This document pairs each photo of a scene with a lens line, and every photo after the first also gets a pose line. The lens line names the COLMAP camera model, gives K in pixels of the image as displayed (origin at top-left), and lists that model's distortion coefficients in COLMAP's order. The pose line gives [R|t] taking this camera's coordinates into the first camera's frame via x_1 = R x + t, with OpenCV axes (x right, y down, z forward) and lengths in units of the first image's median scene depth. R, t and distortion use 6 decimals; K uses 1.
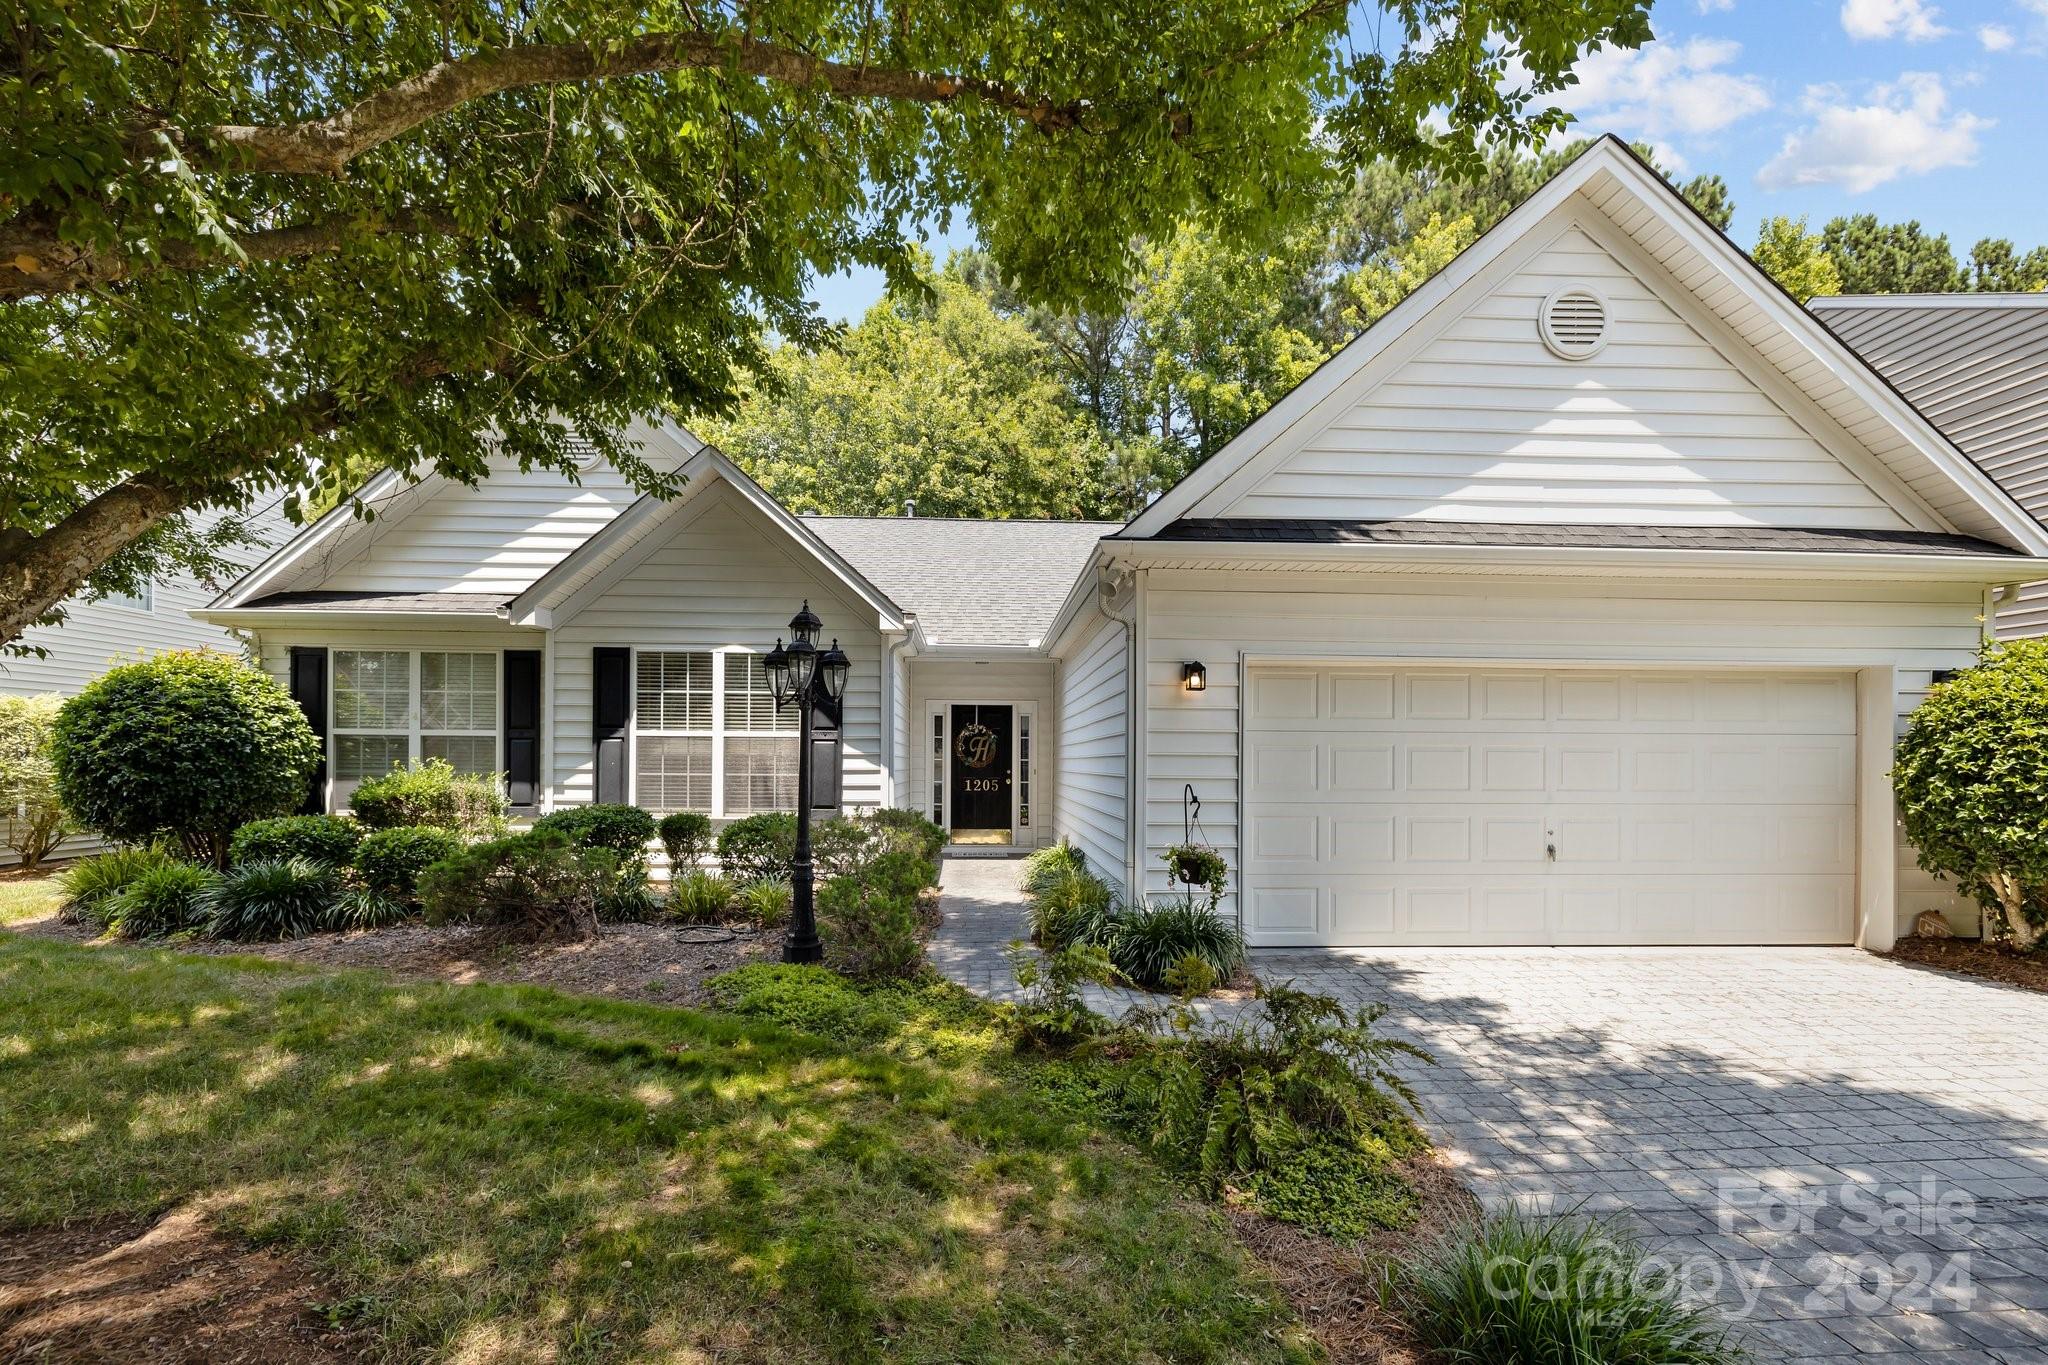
lens RADIAL K [[853.6, 0, 989.3], [0, 853.6, 764.9], [0, 0, 1]] dist [0.000716, -0.000990]
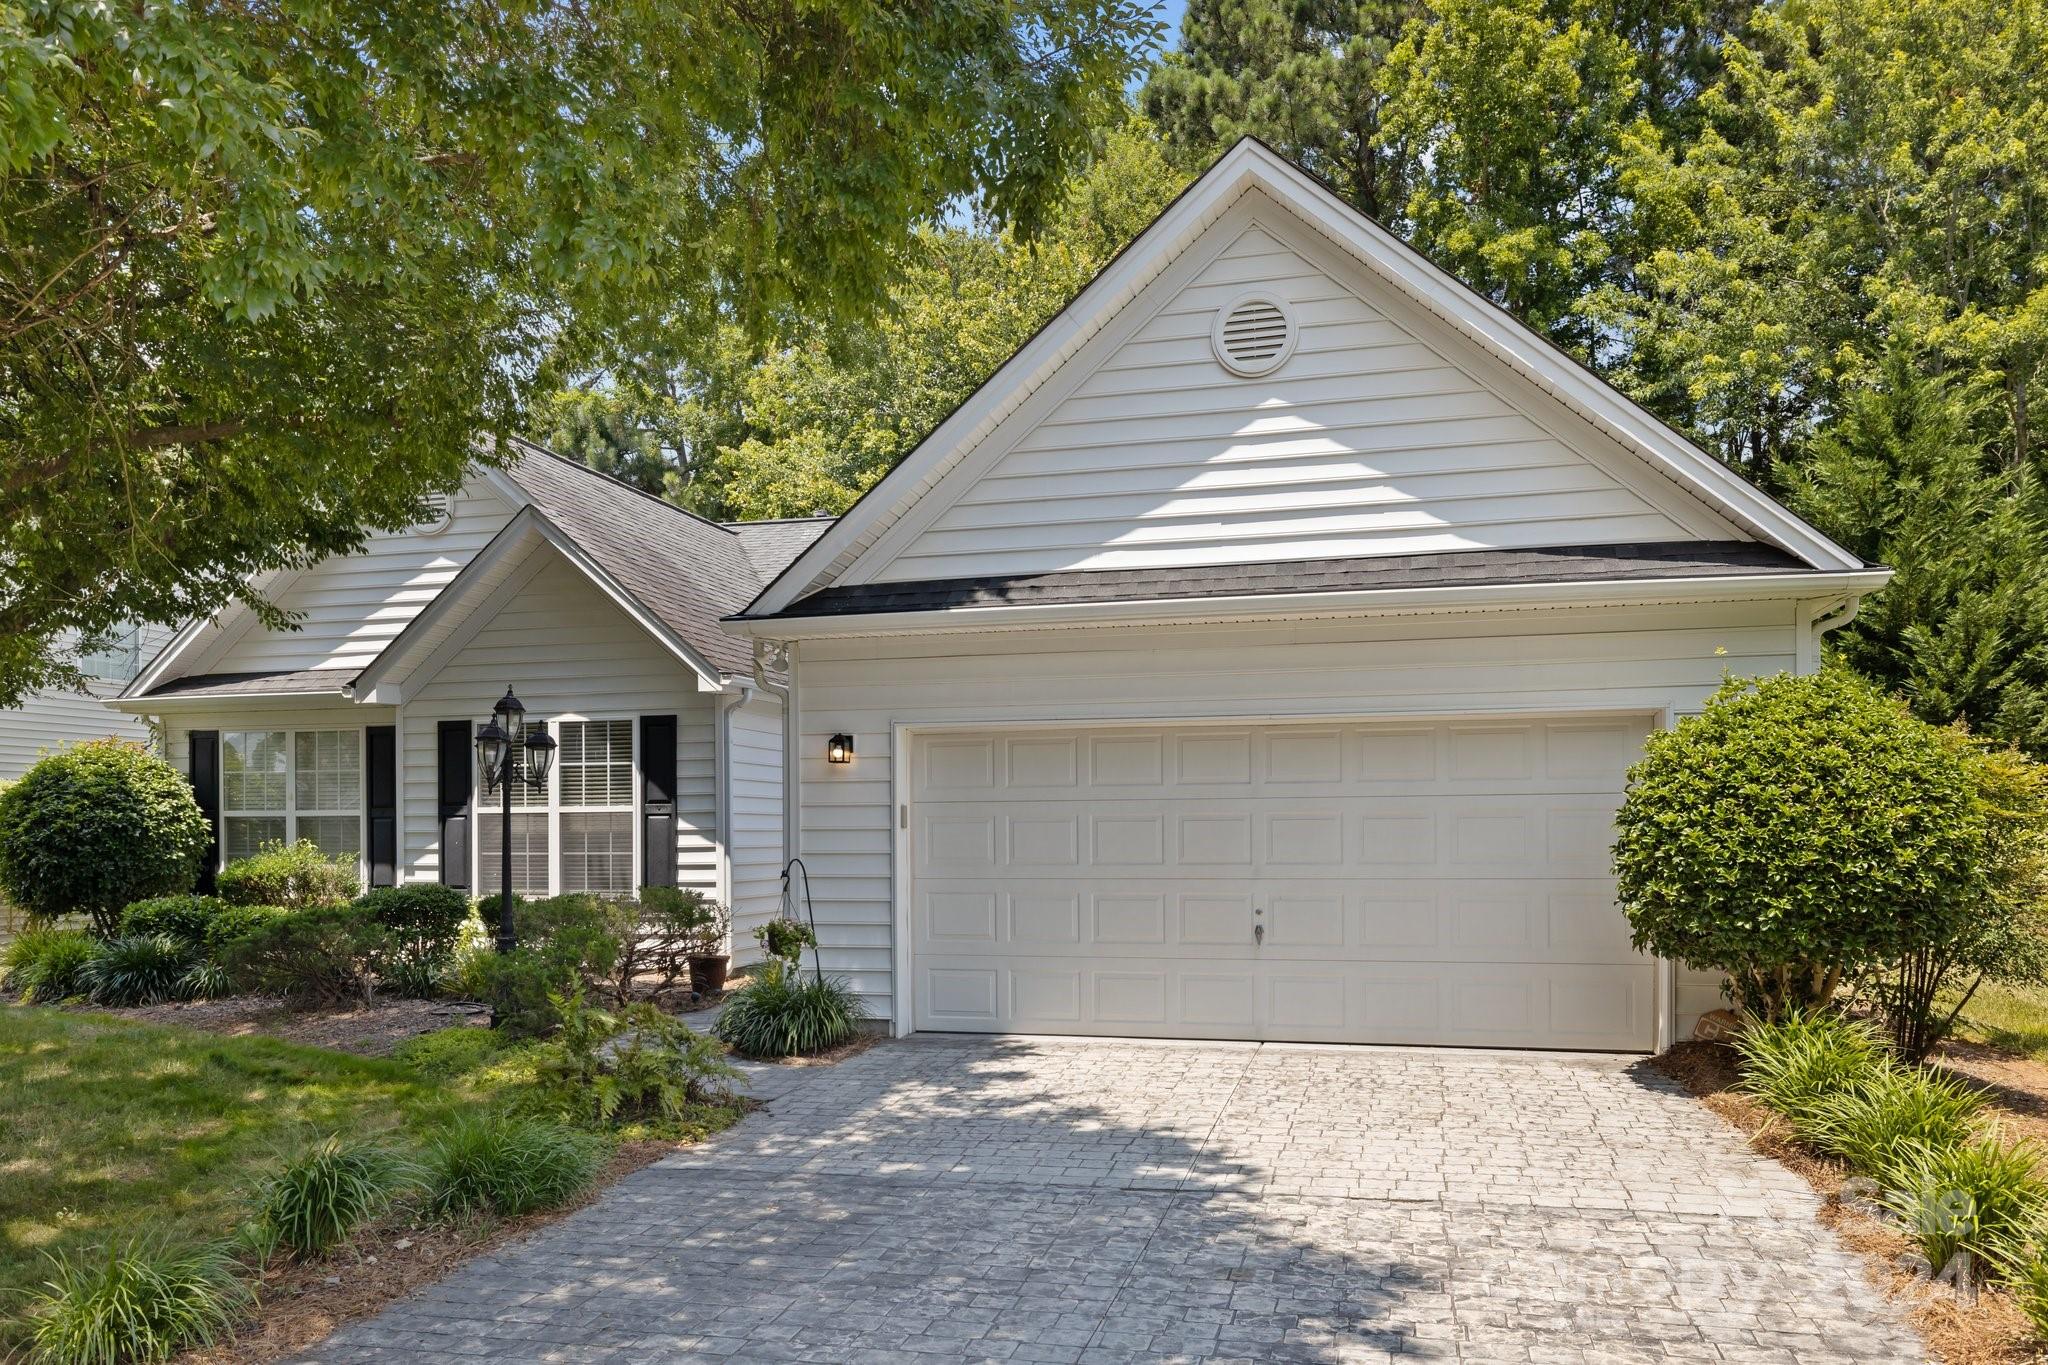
lens RADIAL K [[1392.5, 0, 982.8], [0, 1392.5, 845.8], [0, 0, 1]] dist [-0.004429, -0.000828]
pose [[0.958469, -0.009531, -0.285037, 0.562432], [0.011258, 0.999927, 0.004422, 0.001348], [0.284974, -0.007447, 0.958506, -0.319069]]
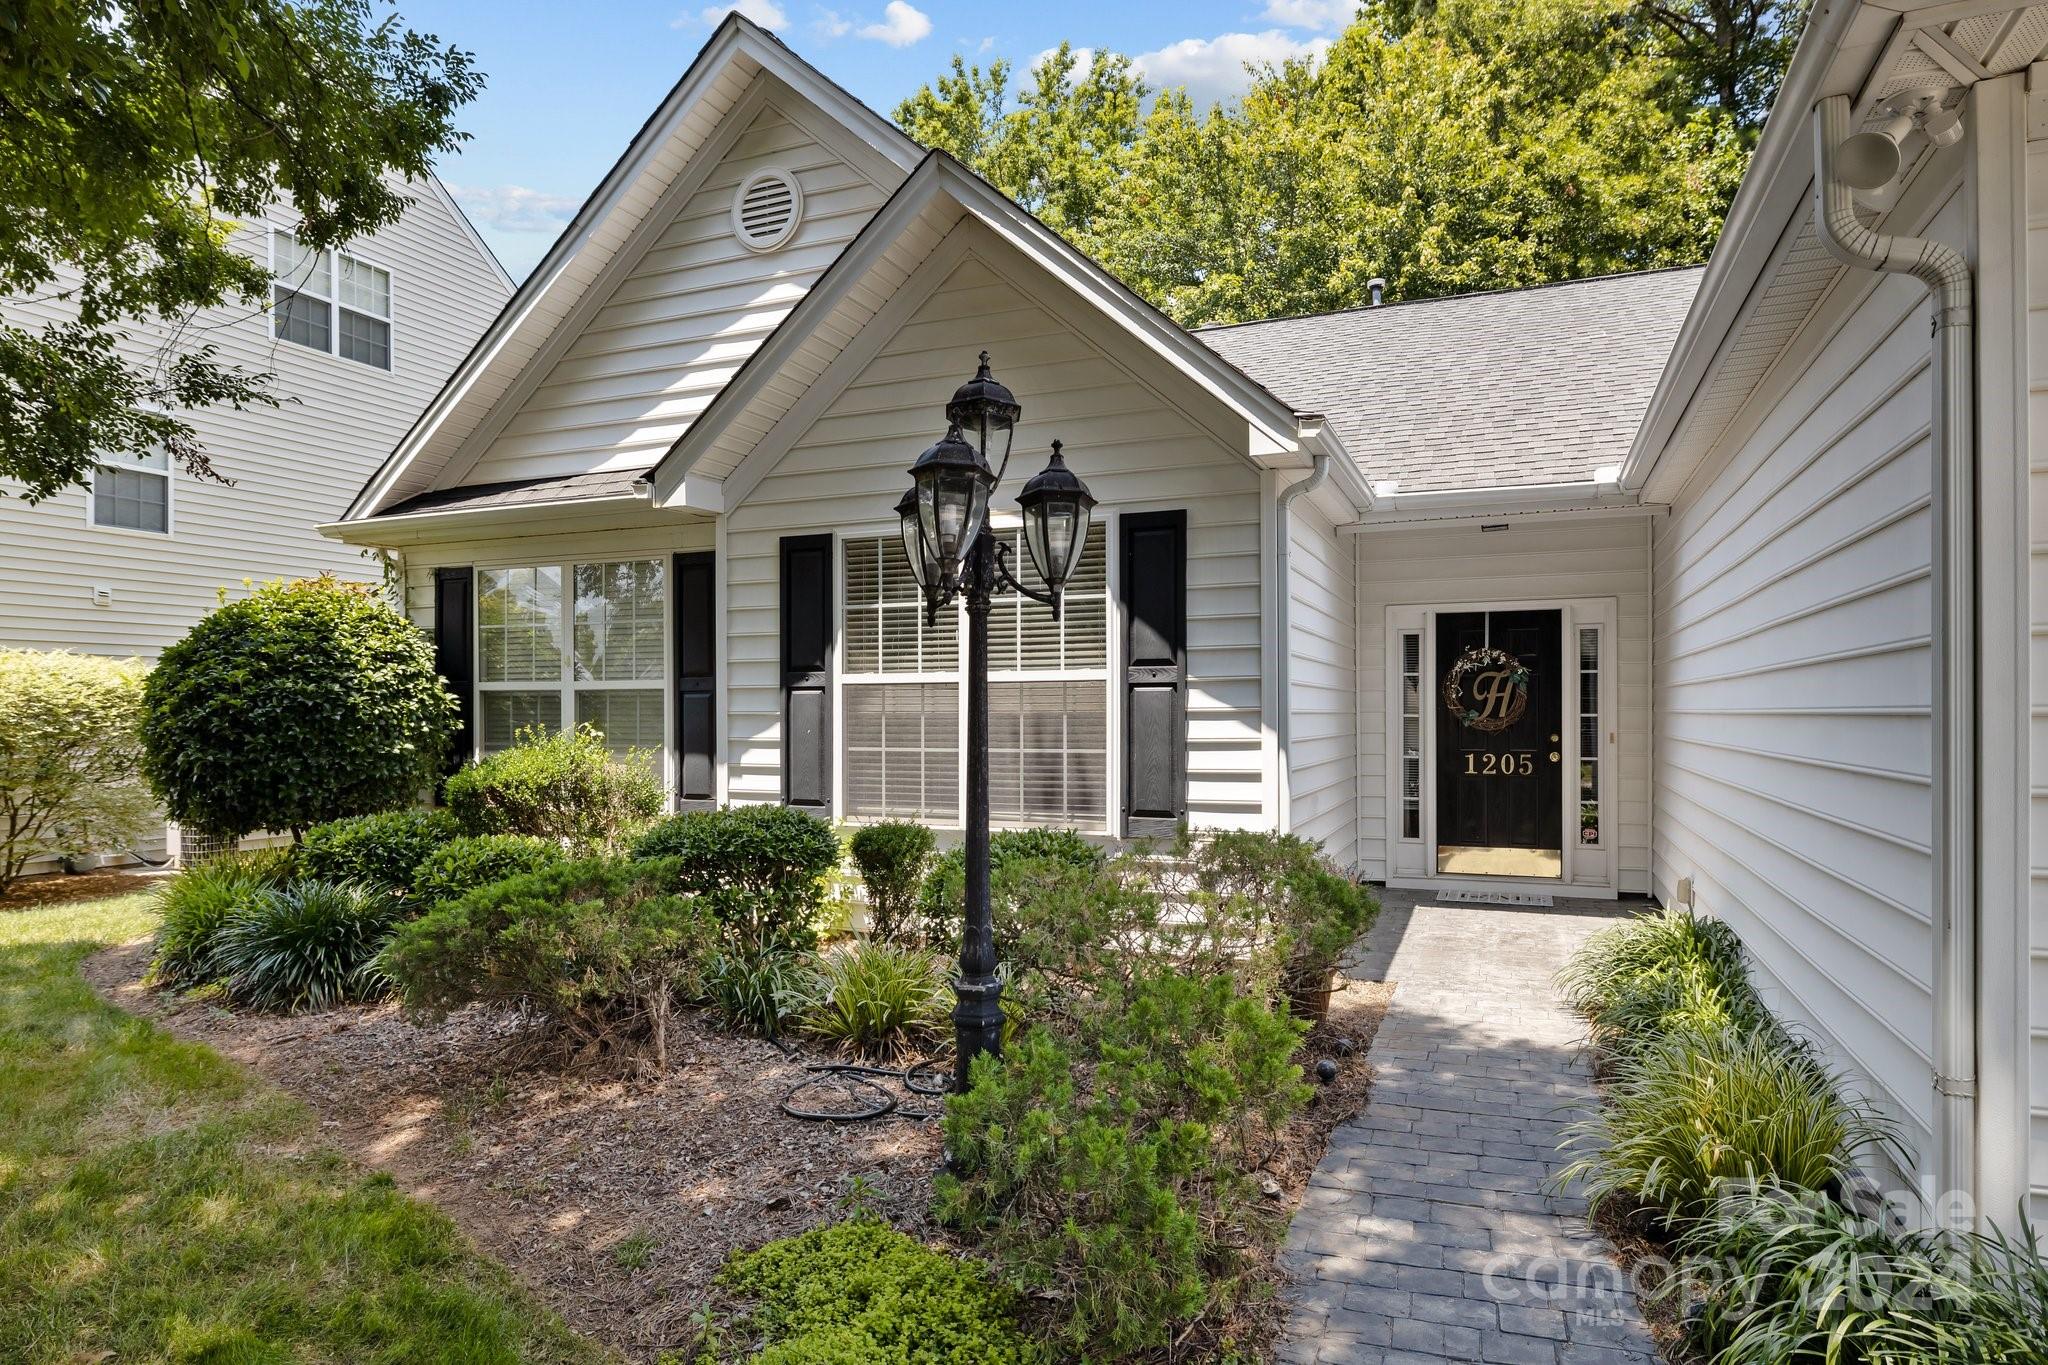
lens RADIAL K [[1145.8, 0, 1025.8], [0, 1145.8, 720.8], [0, 0, 1]] dist [-0.003429, 0.002705]
pose [[0.911107, -0.007398, -0.412104, 0.023540], [0.008601, 0.999962, 0.001065, -0.008382], [0.412081, -0.004514, 0.911136, 0.338004]]
